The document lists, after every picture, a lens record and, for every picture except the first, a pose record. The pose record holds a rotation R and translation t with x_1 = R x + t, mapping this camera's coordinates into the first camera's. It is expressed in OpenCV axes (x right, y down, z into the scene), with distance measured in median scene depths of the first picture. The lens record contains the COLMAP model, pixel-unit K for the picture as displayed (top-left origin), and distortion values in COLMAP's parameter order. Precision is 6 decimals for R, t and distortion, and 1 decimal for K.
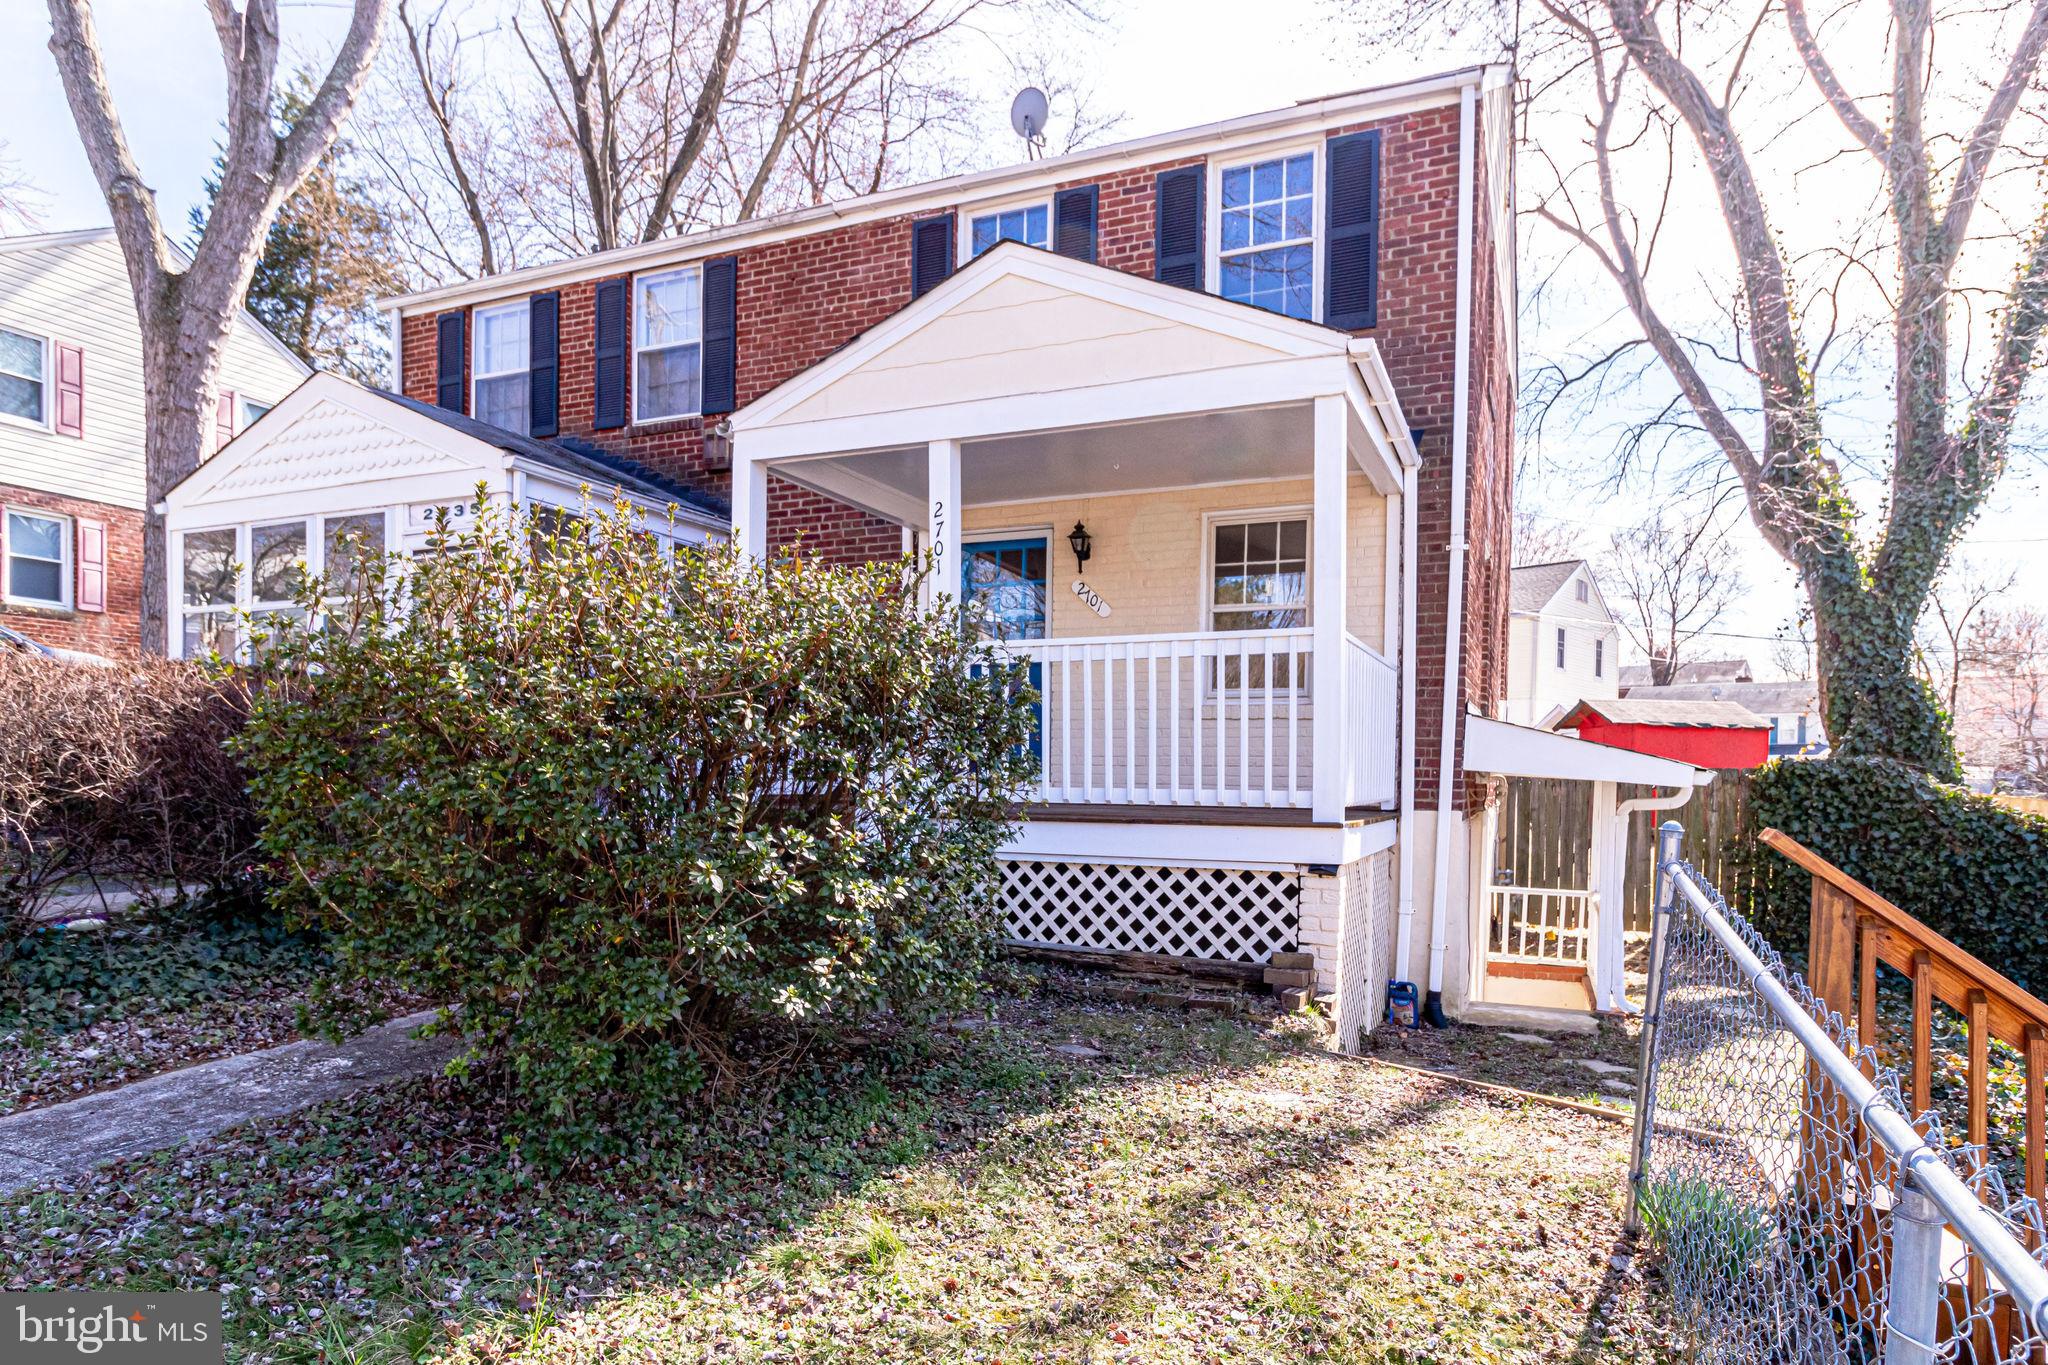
lens RADIAL K [[1164.8, 0, 1021.3], [0, 1164.8, 784.8], [0, 0, 1]] dist [0.004964, 0.000891]
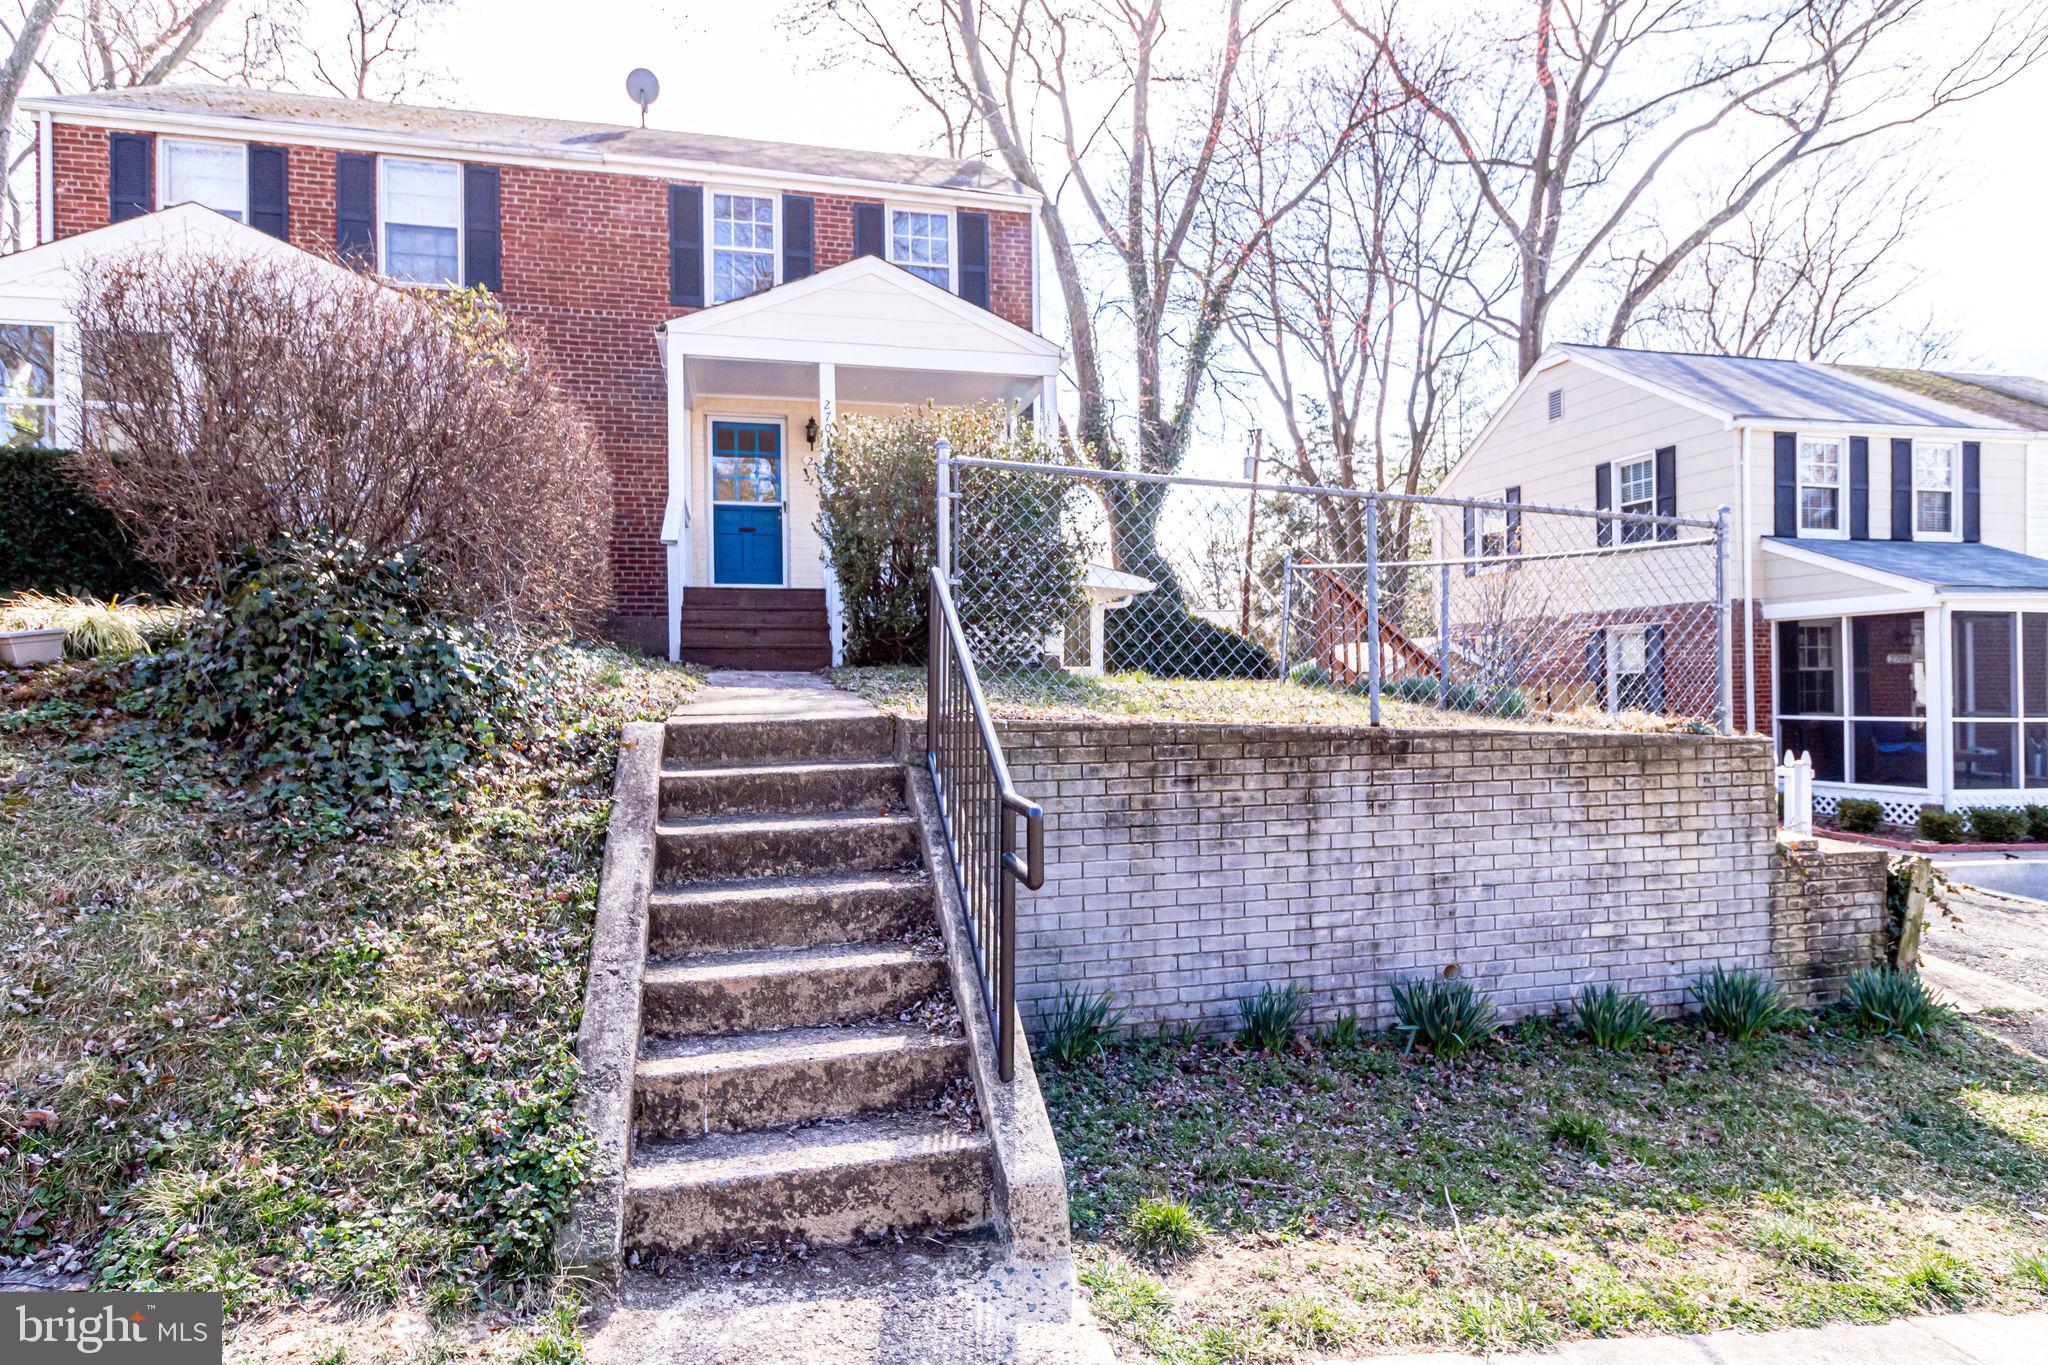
lens RADIAL K [[1150.7, 0, 1024.0], [0, 1150.7, 682.5], [0, 0, 1]] dist [0.002619, -0.000065]
pose [[0.787155, -0.023939, 0.616291, -0.593890], [0.028300, 0.999596, 0.002681, 0.111235], [-0.616106, 0.015331, 0.787514, -0.312984]]
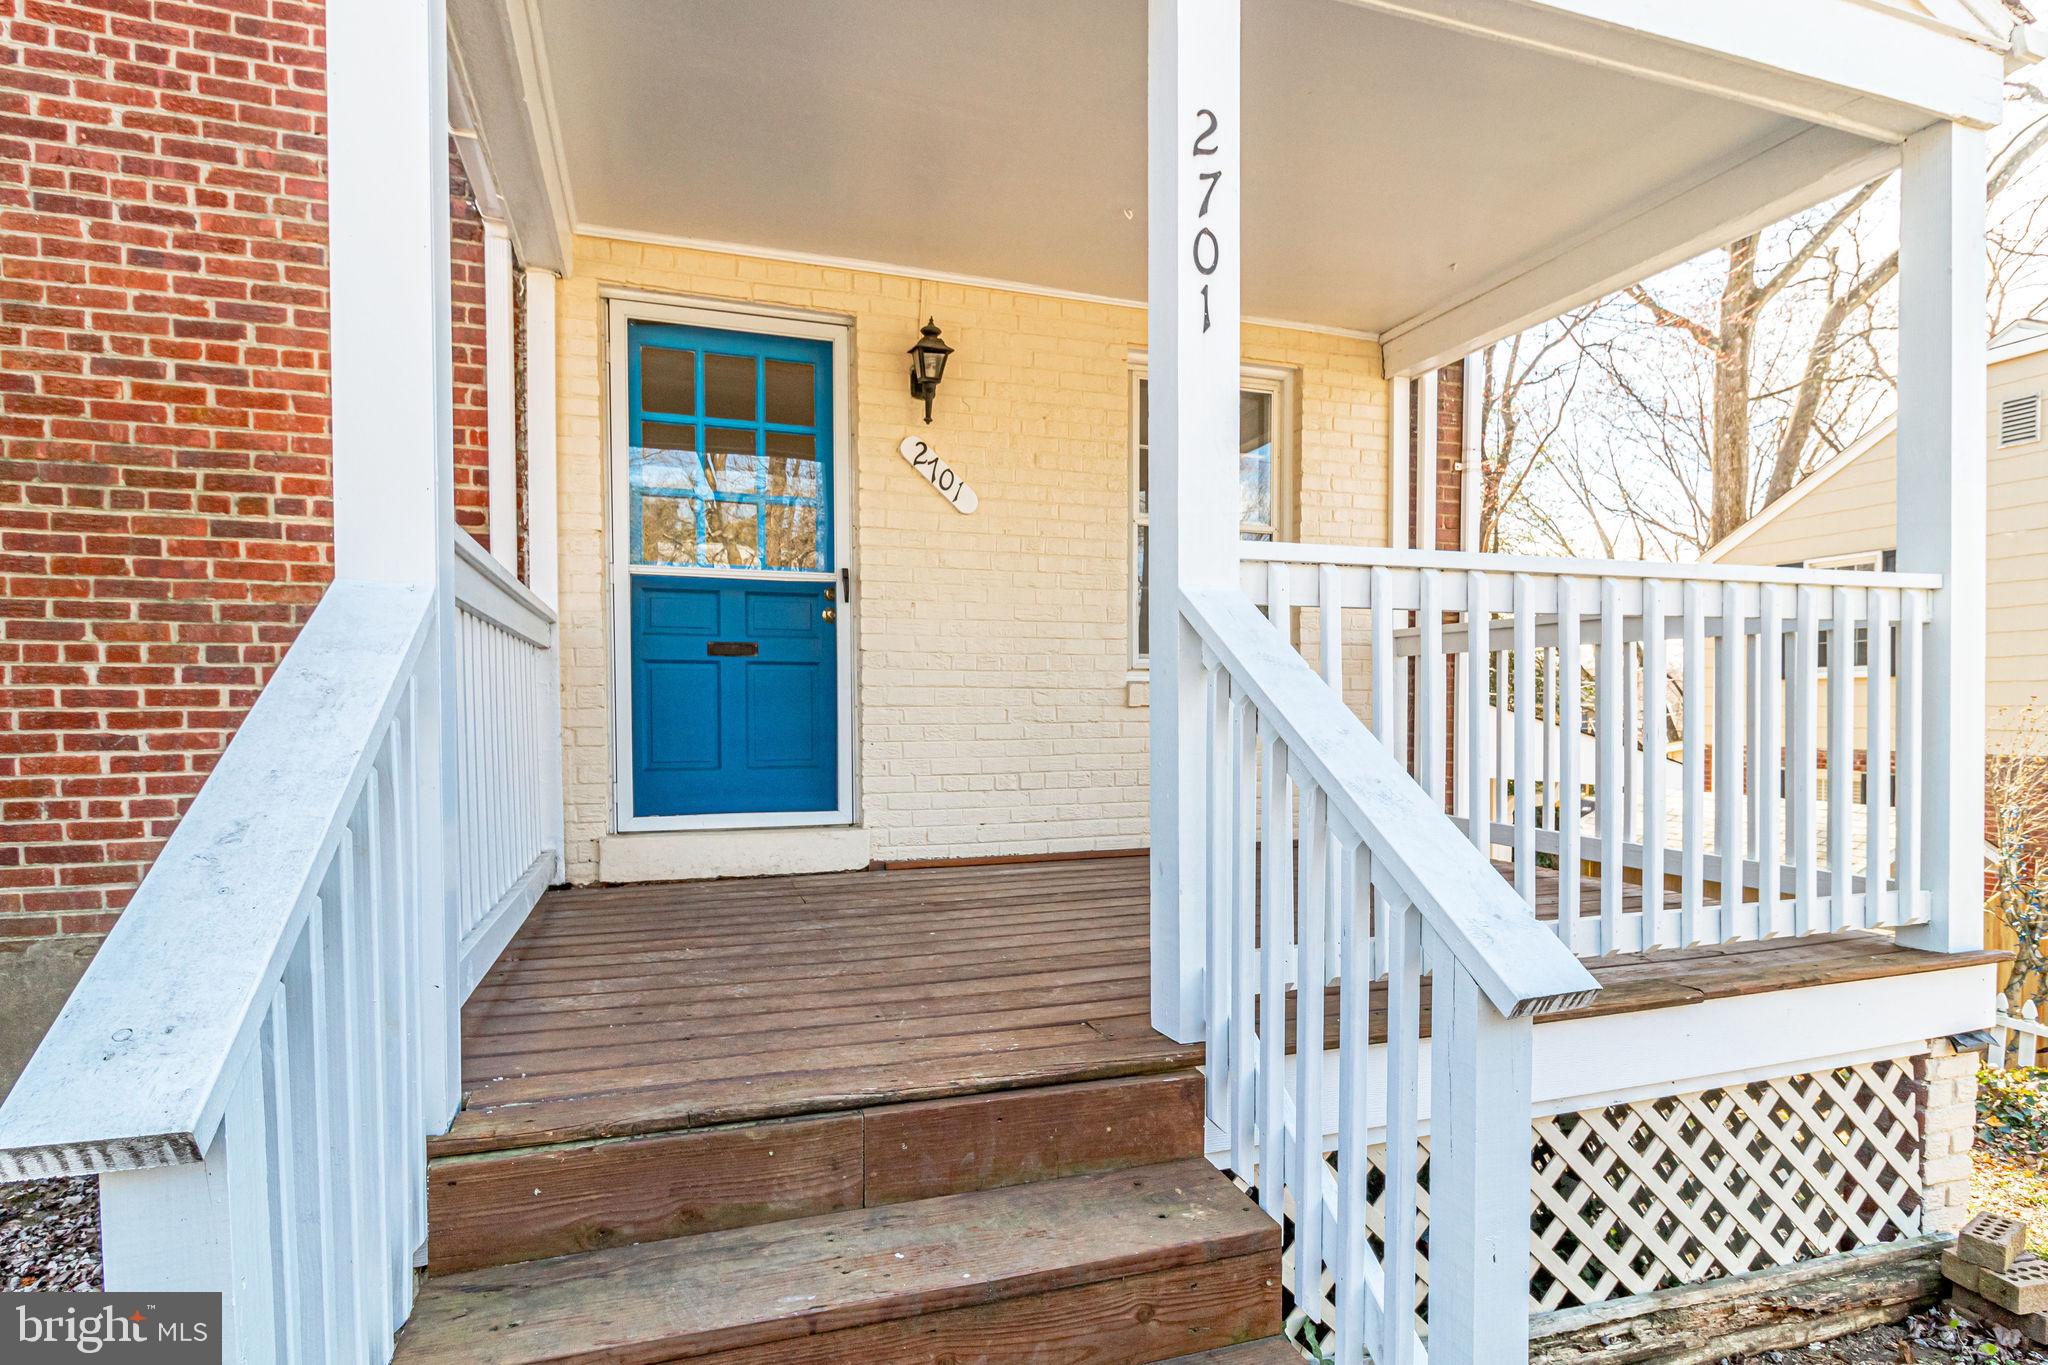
lens RADIAL K [[1069.0, 0, 1035.6], [0, 1069.0, 736.1], [0, 0, 1]] dist [0.002408, -0.000520]
pose [[0.727323, -0.036160, 0.685342, -0.219475], [0.016460, 0.999243, 0.035254, -0.051882], [-0.686097, -0.014361, 0.727368, 0.552871]]
